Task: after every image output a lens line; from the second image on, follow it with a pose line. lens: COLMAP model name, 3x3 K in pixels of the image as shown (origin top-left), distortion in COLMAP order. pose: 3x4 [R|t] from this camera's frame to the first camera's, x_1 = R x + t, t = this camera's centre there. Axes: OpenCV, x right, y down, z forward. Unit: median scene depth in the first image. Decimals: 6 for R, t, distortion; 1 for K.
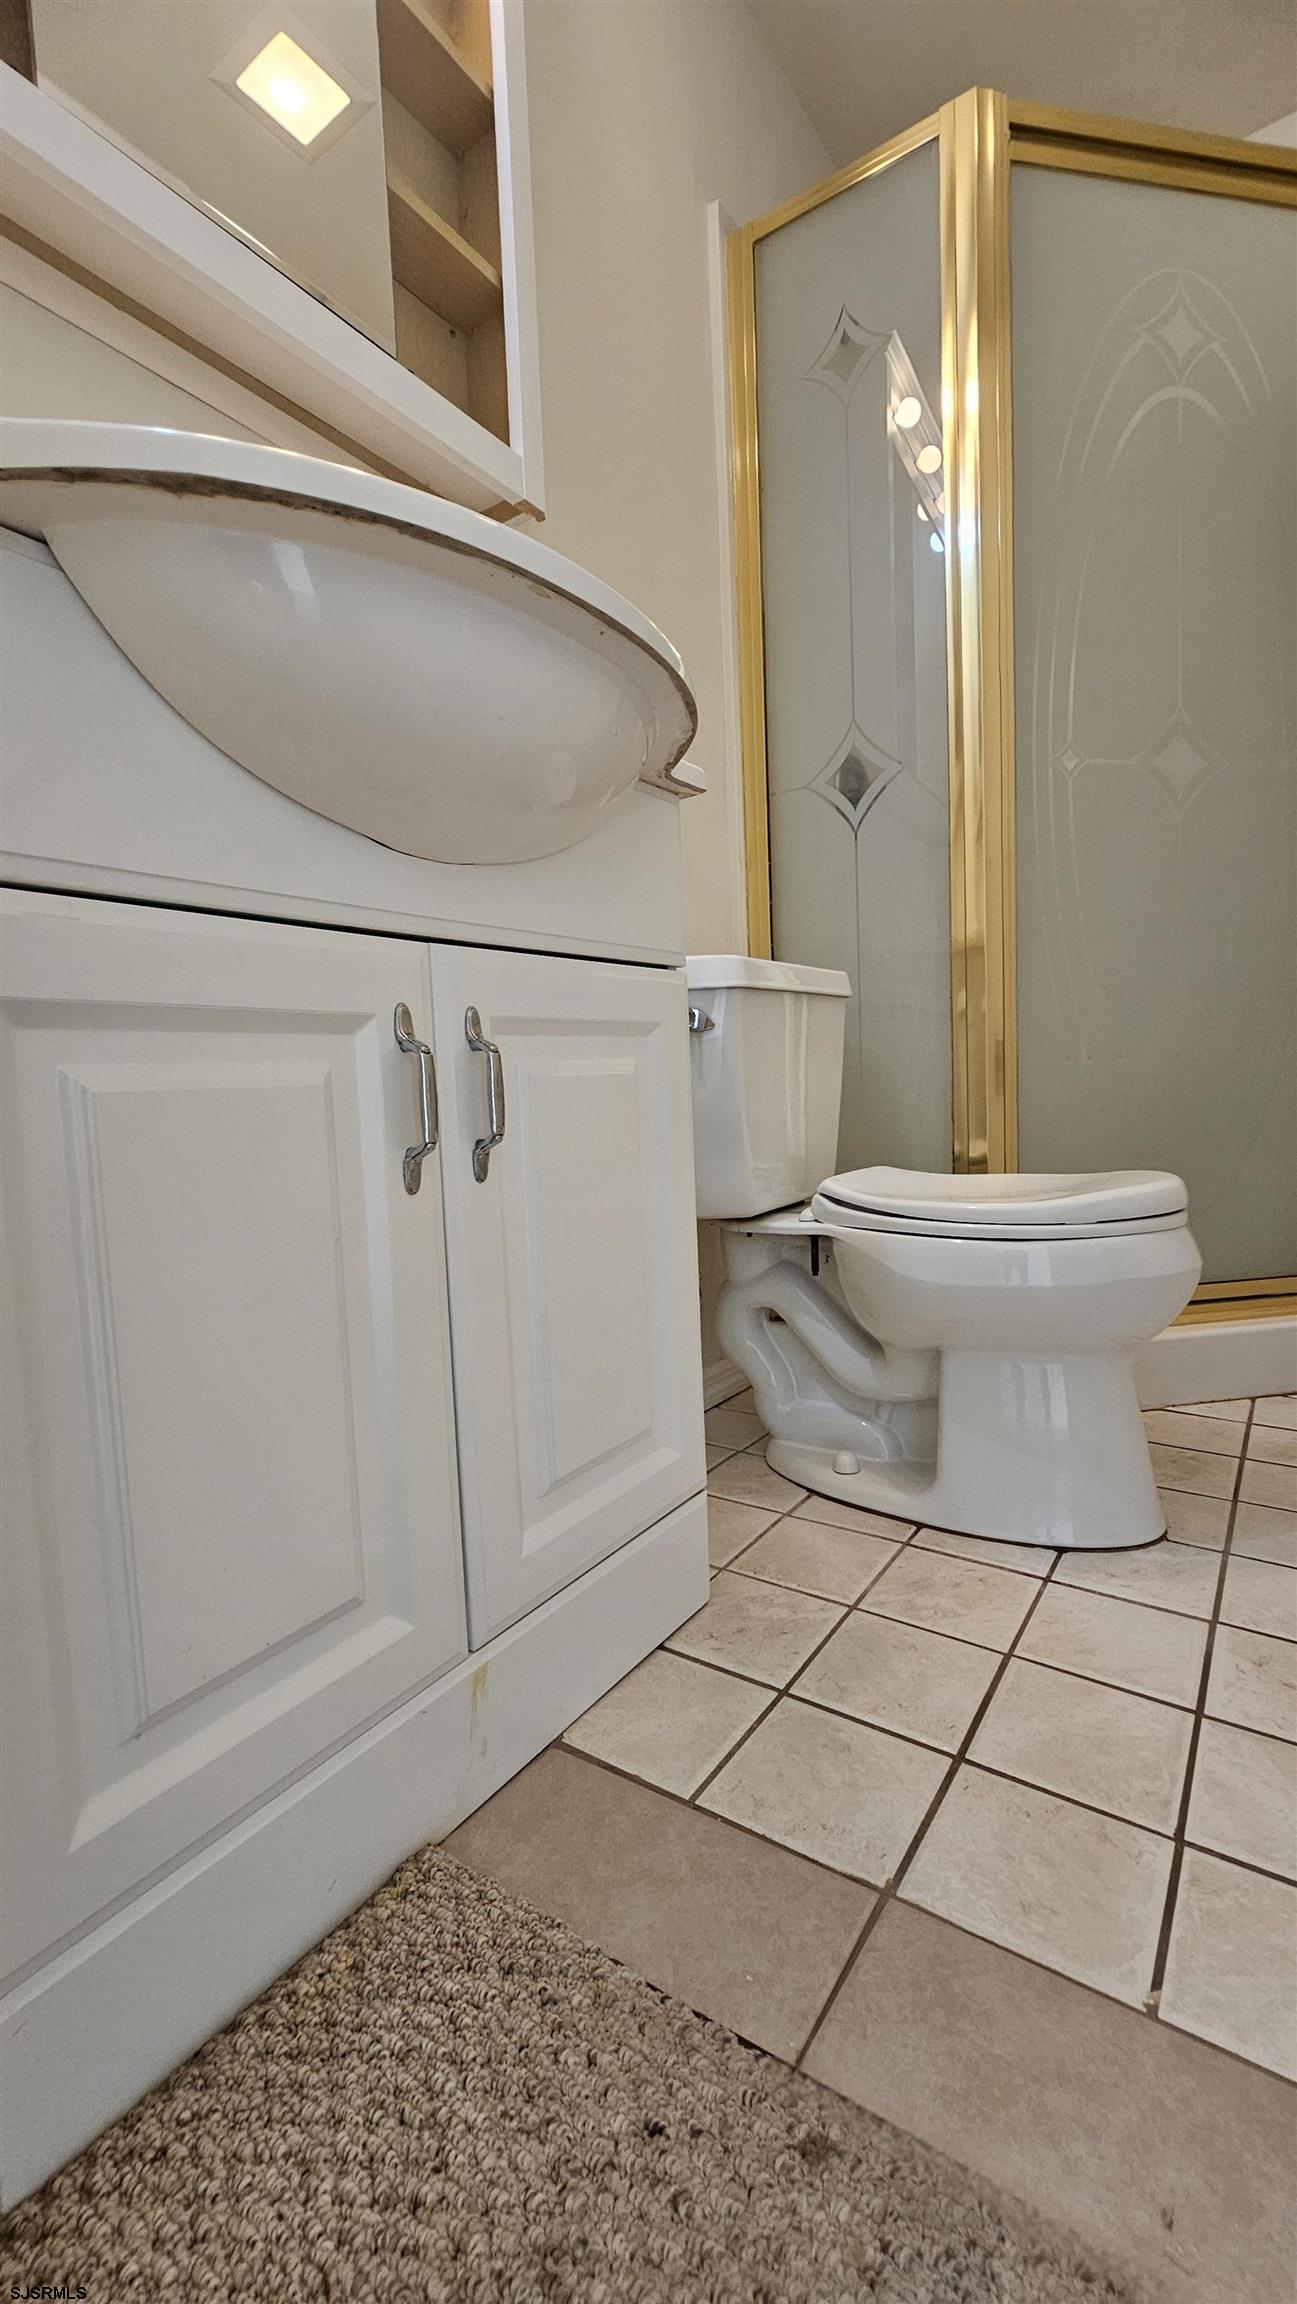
lens RADIAL K [[937.3, 0, 657.2], [0, 937.3, 1148.1], [0, 0, 1]] dist [-0.002243, -0.000075]
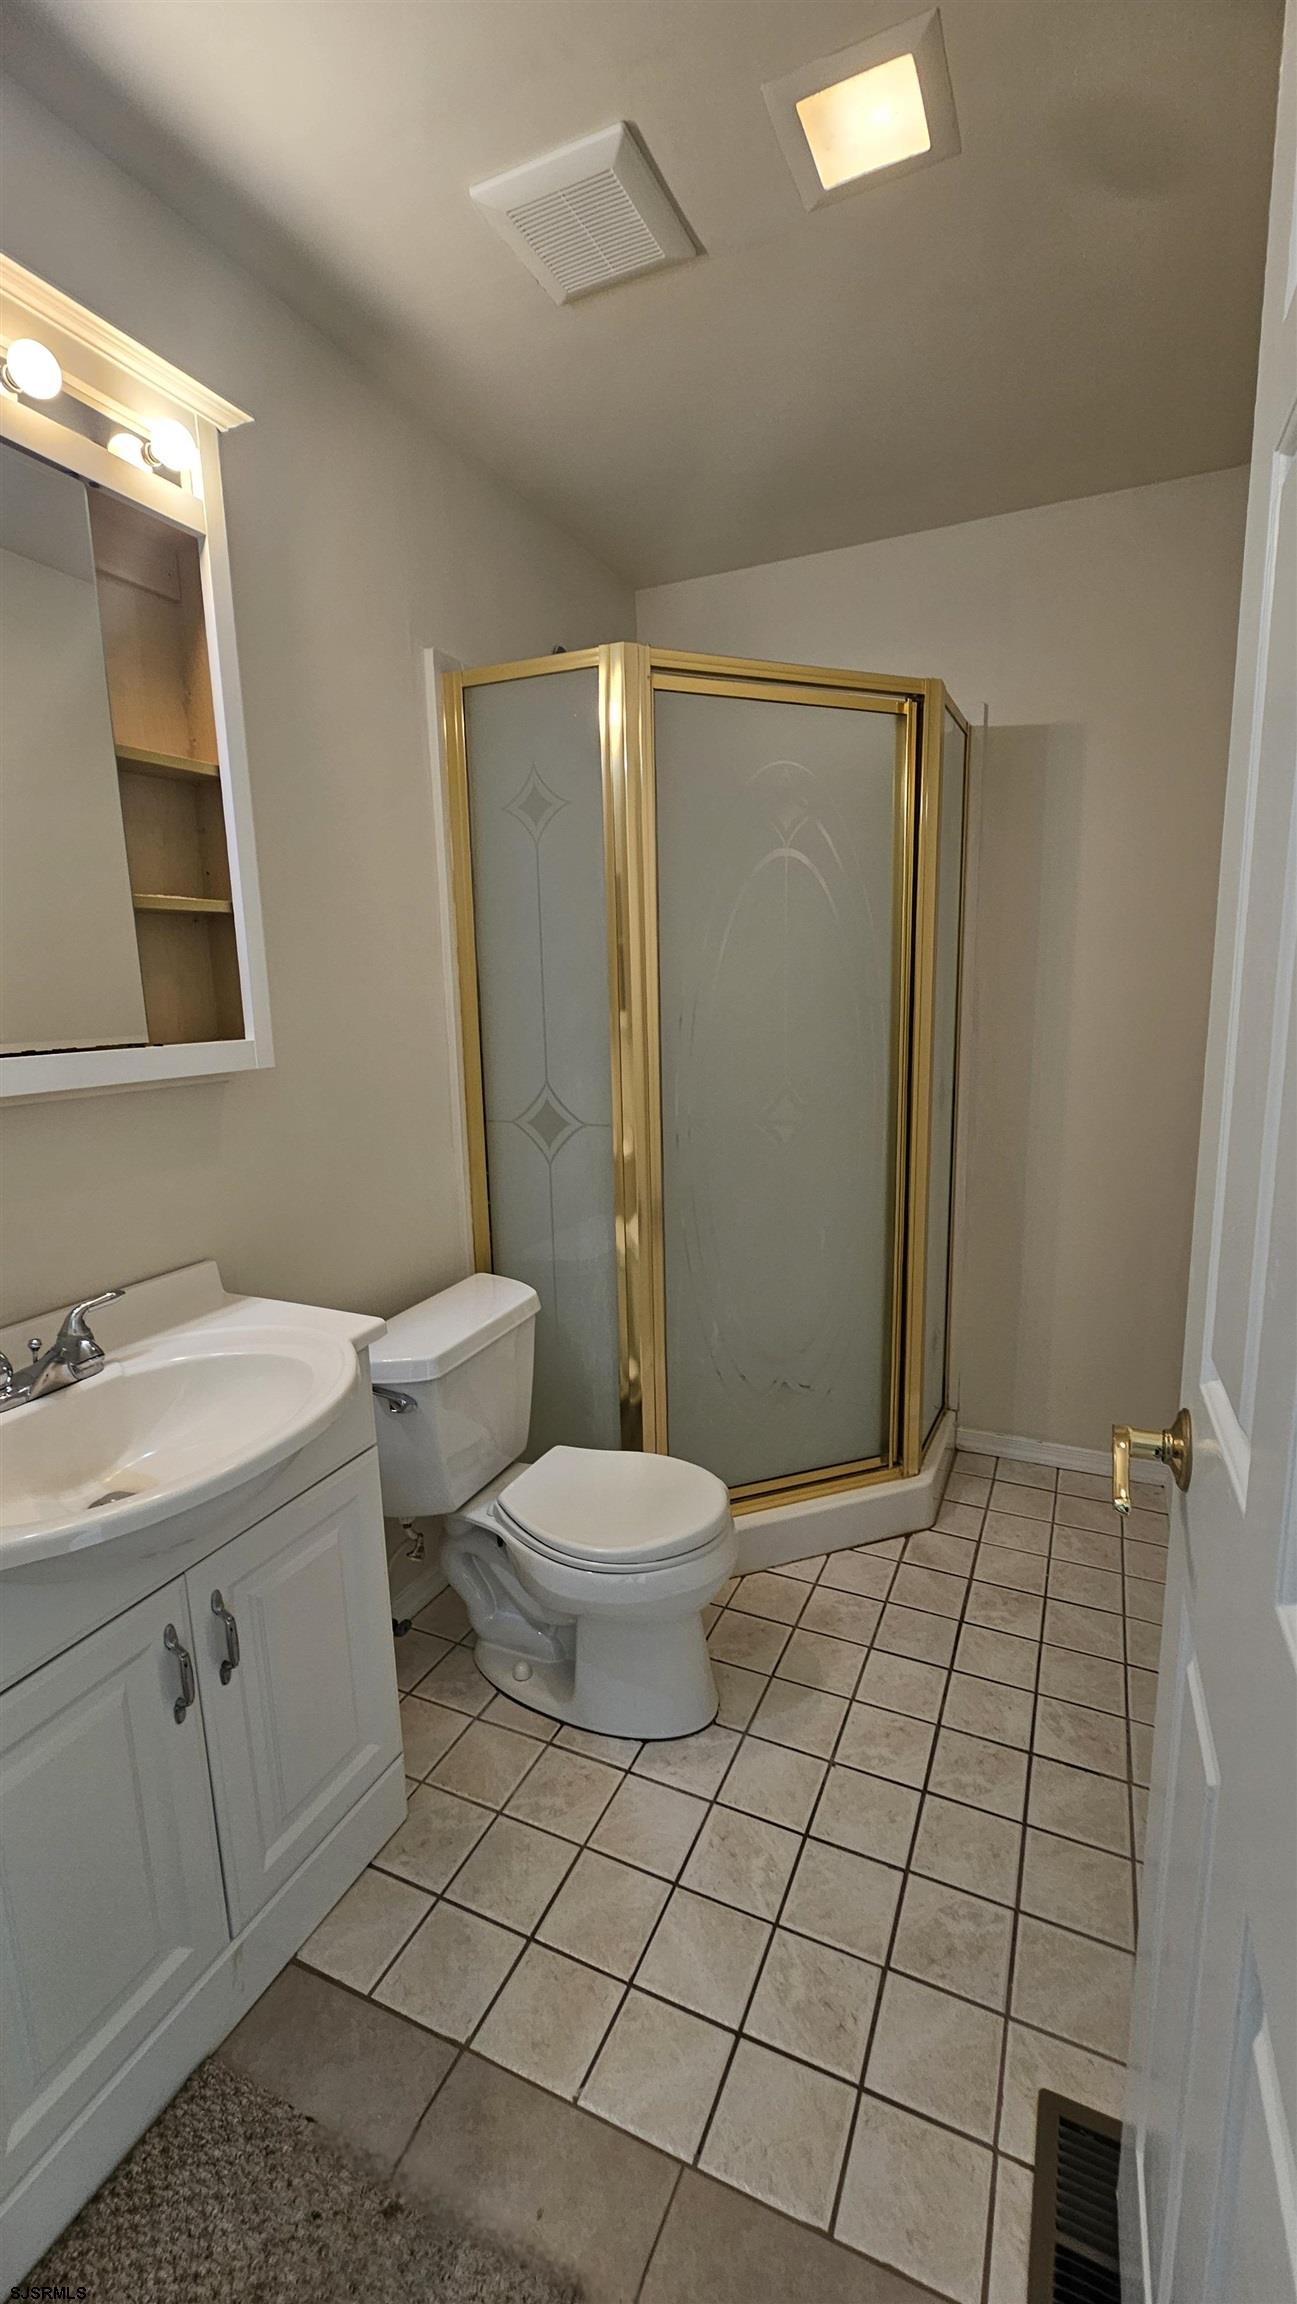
lens RADIAL K [[937.3, 0, 652.8], [0, 937.3, 1156.5], [0, 0, 1]] dist [-0.002243, -0.000075]
pose [[0.984489, -0.012320, 0.175012, 0.329887], [-0.005142, 0.995077, 0.098971, -1.261592], [-0.175370, -0.098336, 0.979579, -0.791784]]
